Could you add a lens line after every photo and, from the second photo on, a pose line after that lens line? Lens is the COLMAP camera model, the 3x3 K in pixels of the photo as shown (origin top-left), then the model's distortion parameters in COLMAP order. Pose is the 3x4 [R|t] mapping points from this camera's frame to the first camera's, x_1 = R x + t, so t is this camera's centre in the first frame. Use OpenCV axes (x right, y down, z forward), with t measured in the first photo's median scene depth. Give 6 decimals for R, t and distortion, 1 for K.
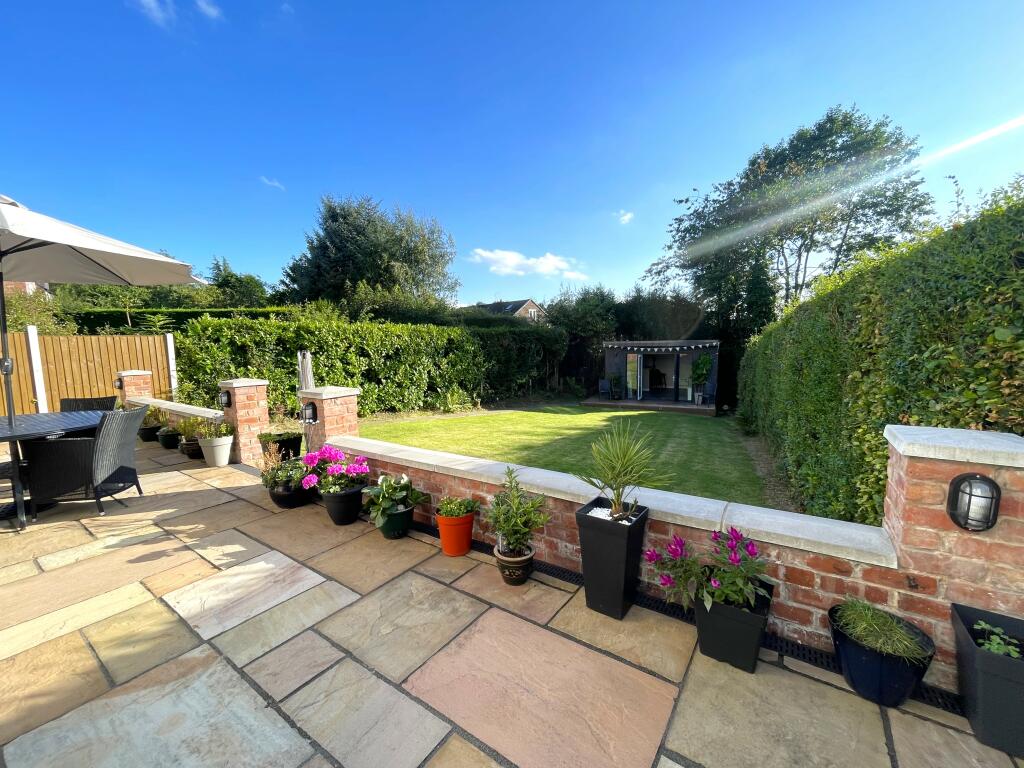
lens RADIAL K [[416.9, 0, 512.0], [0, 416.9, 384.0], [0, 0, 1]] dist [-0.001397, -0.000206]
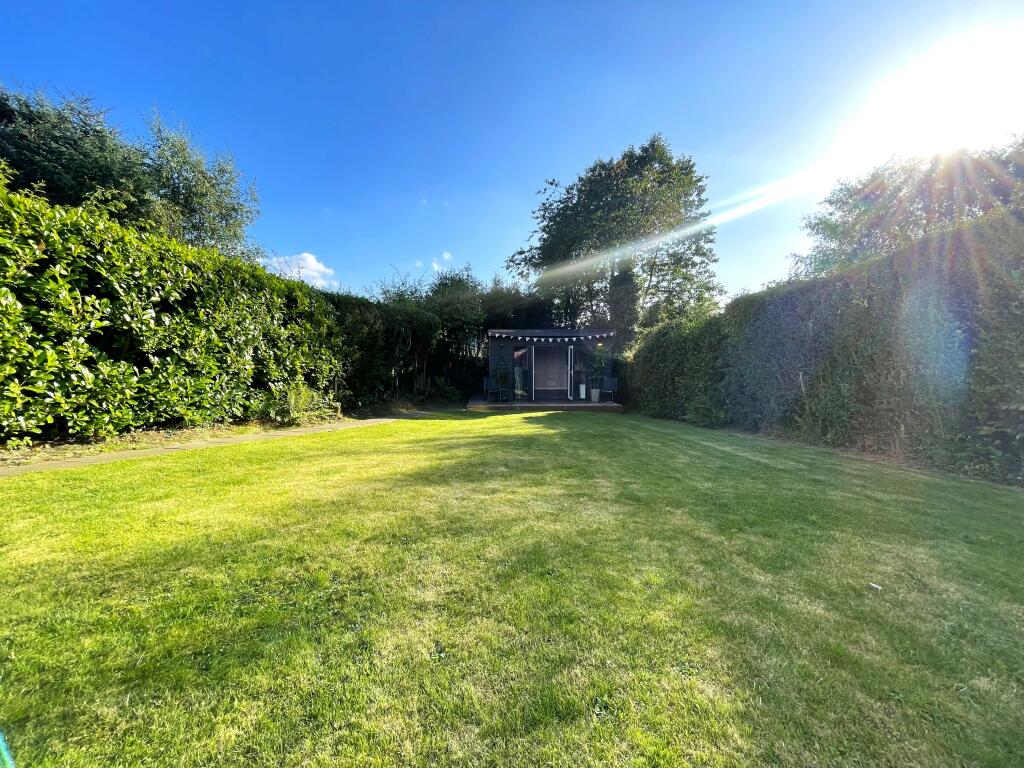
lens RADIAL K [[416.9, 0, 512.0], [0, 416.9, 384.0], [0, 0, 1]] dist [-0.001397, -0.000206]
pose [[0.887407, -0.014340, 0.460765, -0.152280], [0.031934, 0.999027, -0.030411, 0.039940], [-0.459880, 0.041701, 0.887001, 0.375376]]
